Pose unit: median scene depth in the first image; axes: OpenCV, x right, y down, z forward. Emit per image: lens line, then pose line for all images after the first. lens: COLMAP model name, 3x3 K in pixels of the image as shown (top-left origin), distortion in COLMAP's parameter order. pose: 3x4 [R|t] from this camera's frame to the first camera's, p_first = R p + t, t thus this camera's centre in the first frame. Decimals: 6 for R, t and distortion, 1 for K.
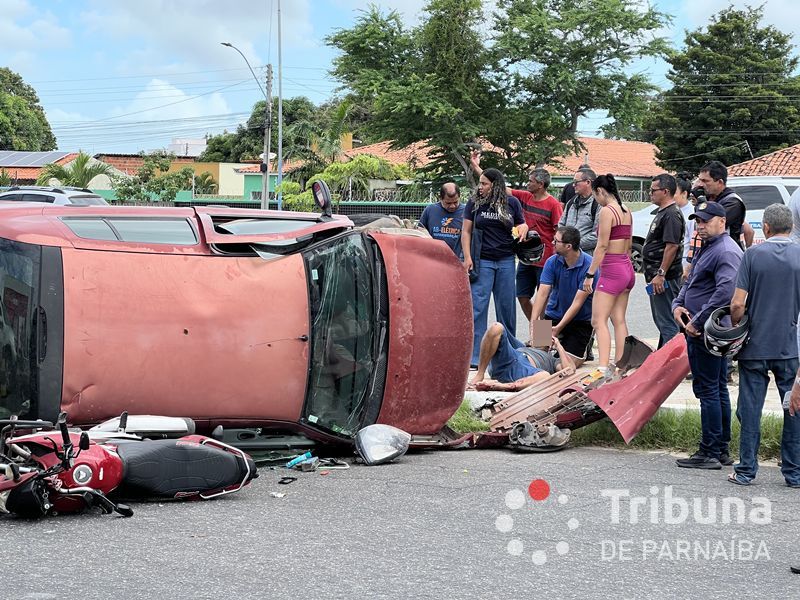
lens RADIAL K [[1796.0, 0, 400.0], [0, 1796.0, 300.0], [0, 0, 1]] dist [0.005783, -0.022532]
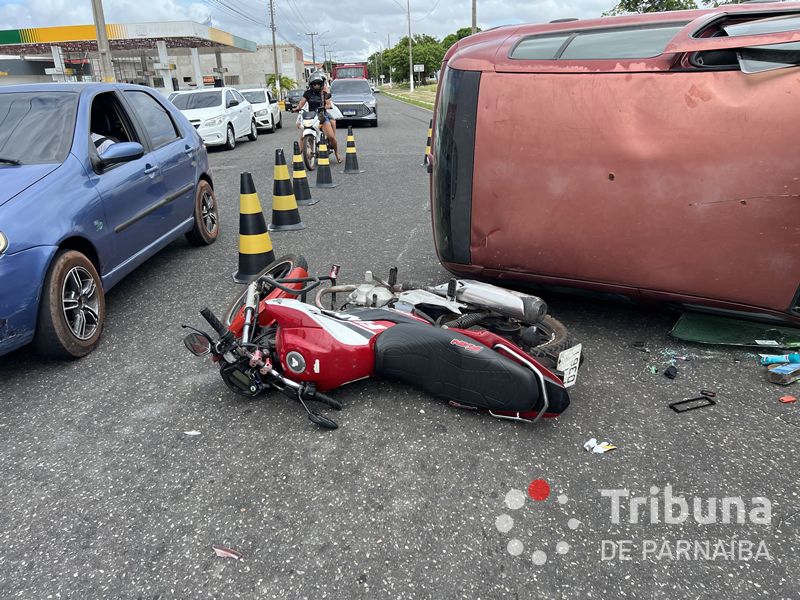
lens RADIAL K [[588.5, 0, 400.0], [0, 588.5, 300.0], [0, 0, 1]] dist [0.003299, -0.034530]
pose [[0.512288, 0.258198, -0.819081, 0.057891], [0.021509, 0.949580, 0.312787, -0.013702], [0.858544, -0.177855, 0.480905, 0.788565]]
